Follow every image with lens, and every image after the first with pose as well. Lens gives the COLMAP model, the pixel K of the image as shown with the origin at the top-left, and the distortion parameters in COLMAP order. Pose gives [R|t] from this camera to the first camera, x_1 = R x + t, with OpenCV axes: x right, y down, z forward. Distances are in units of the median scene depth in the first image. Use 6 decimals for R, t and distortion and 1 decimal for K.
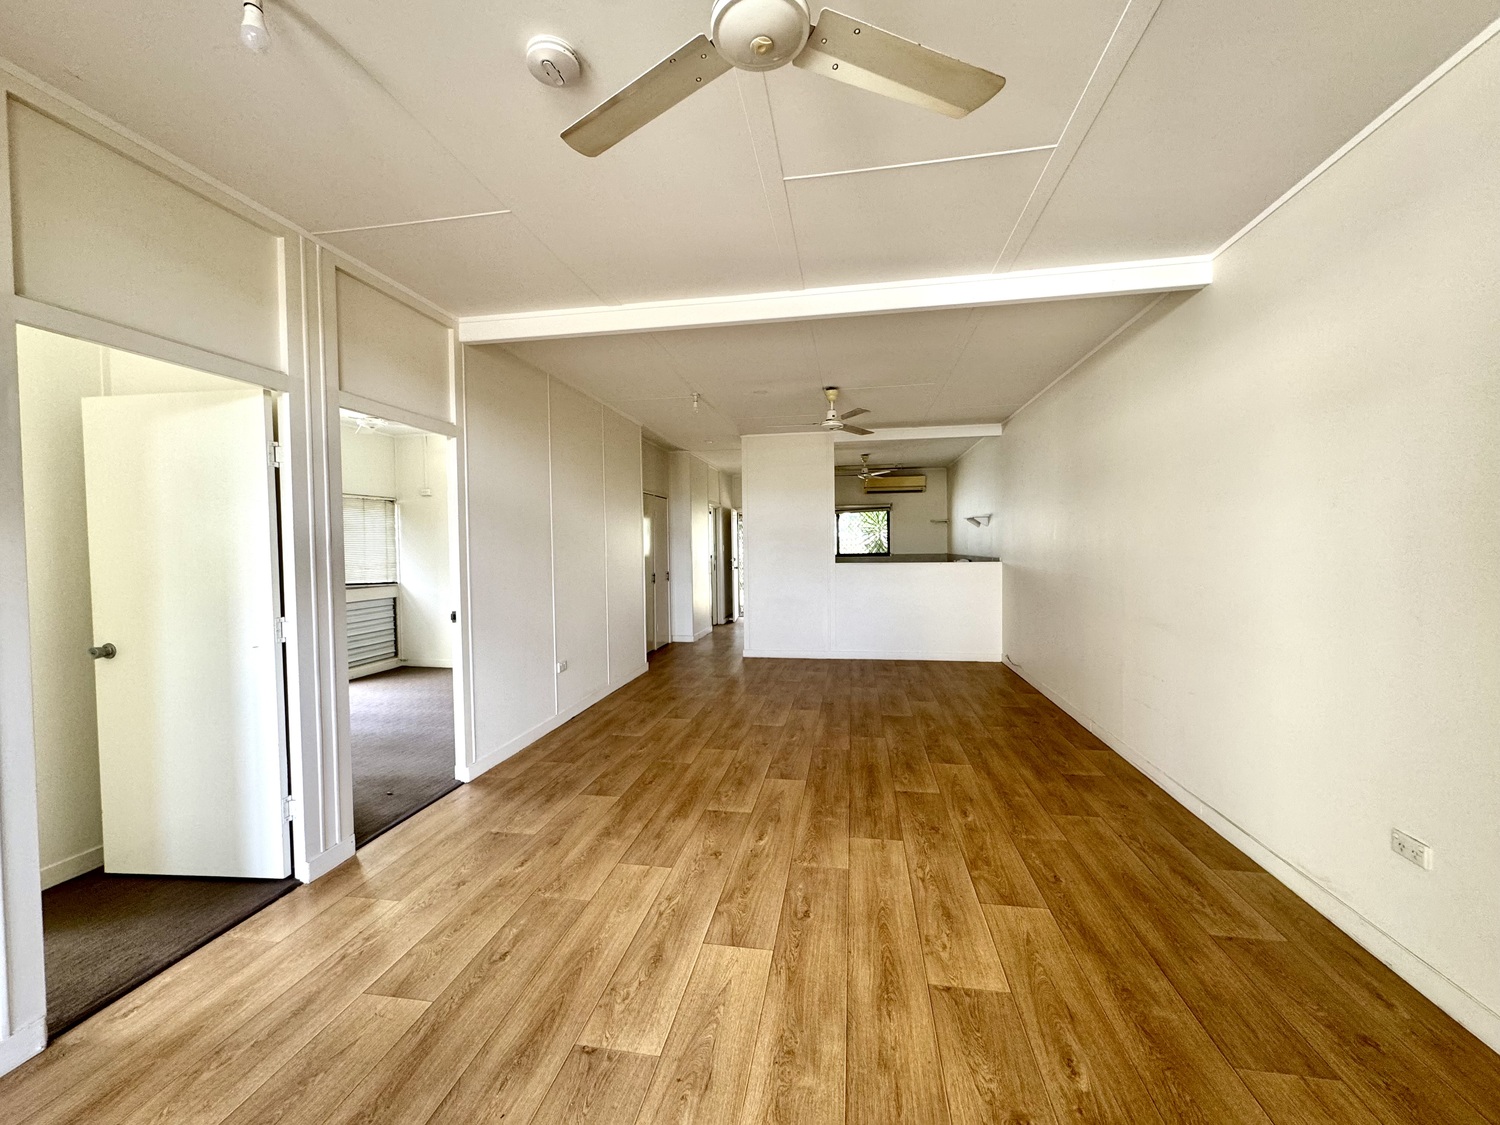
lens RADIAL K [[596.4, 0, 750.0], [0, 596.4, 562.5], [0, 0, 1]] dist [0.000141, 0.000034]
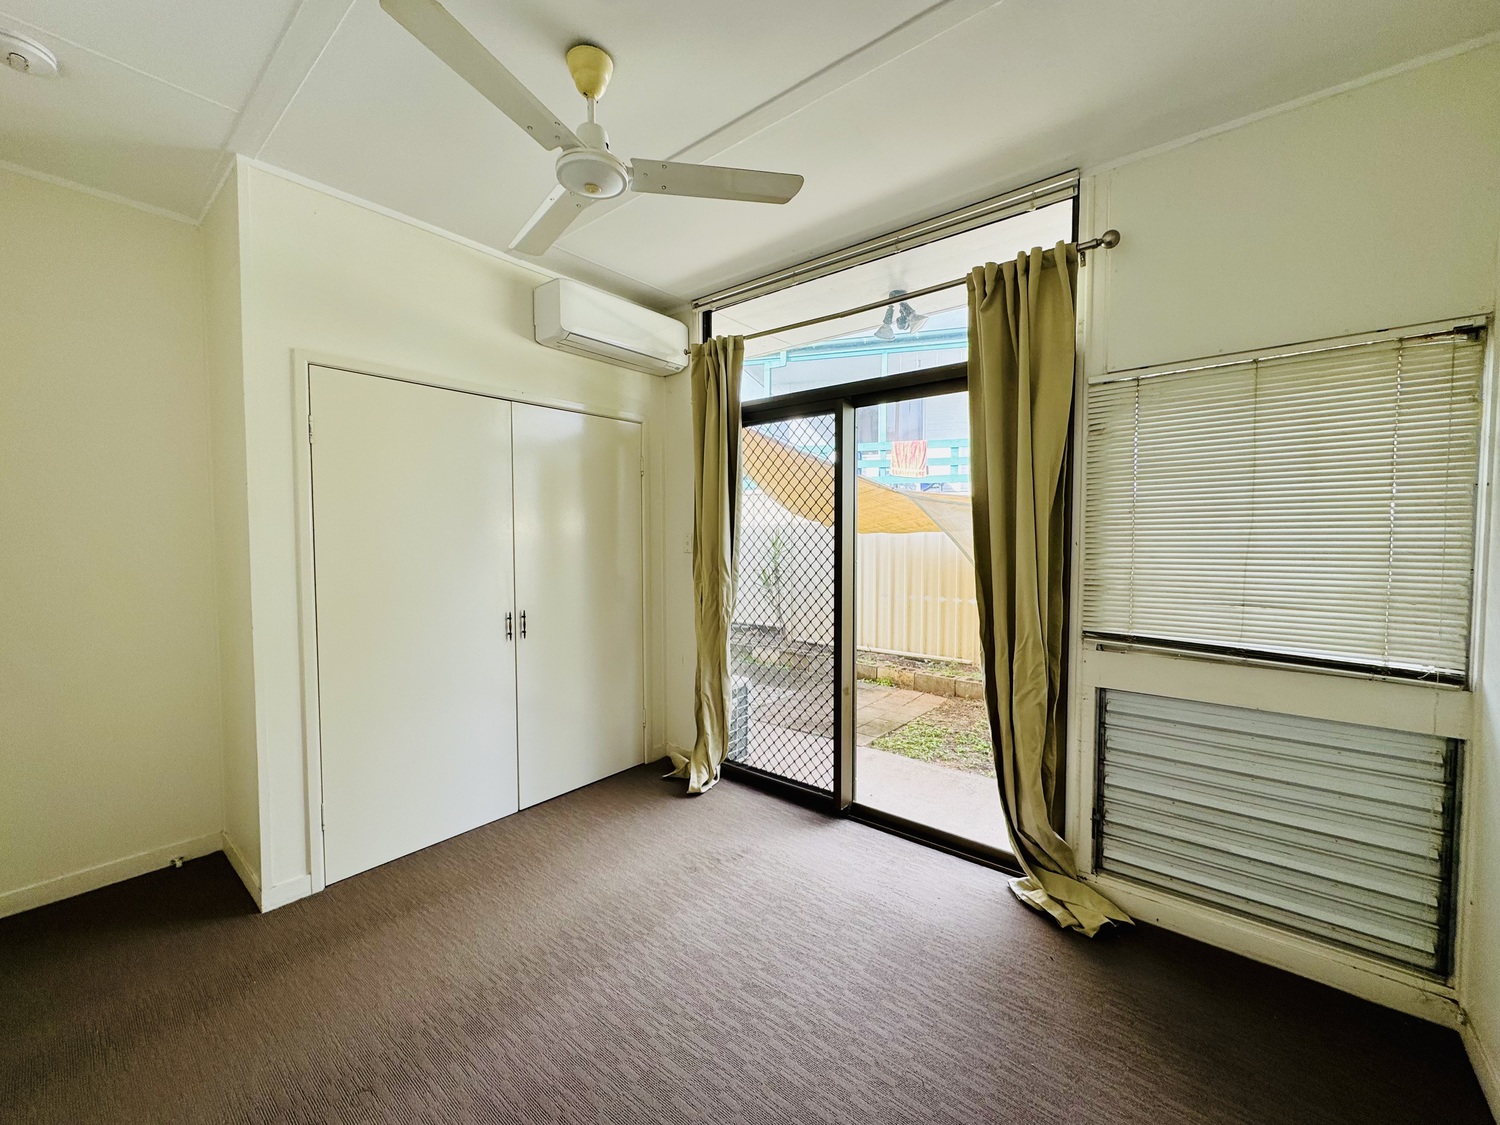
lens RADIAL K [[596.4, 0, 750.0], [0, 596.4, 562.5], [0, 0, 1]] dist [0.000141, 0.000034]
pose [[-0.492673, 0.053419, -0.868573, -0.249646], [-0.017129, 0.997325, 0.071053, -0.024795], [0.870046, 0.049883, -0.490440, 0.866285]]
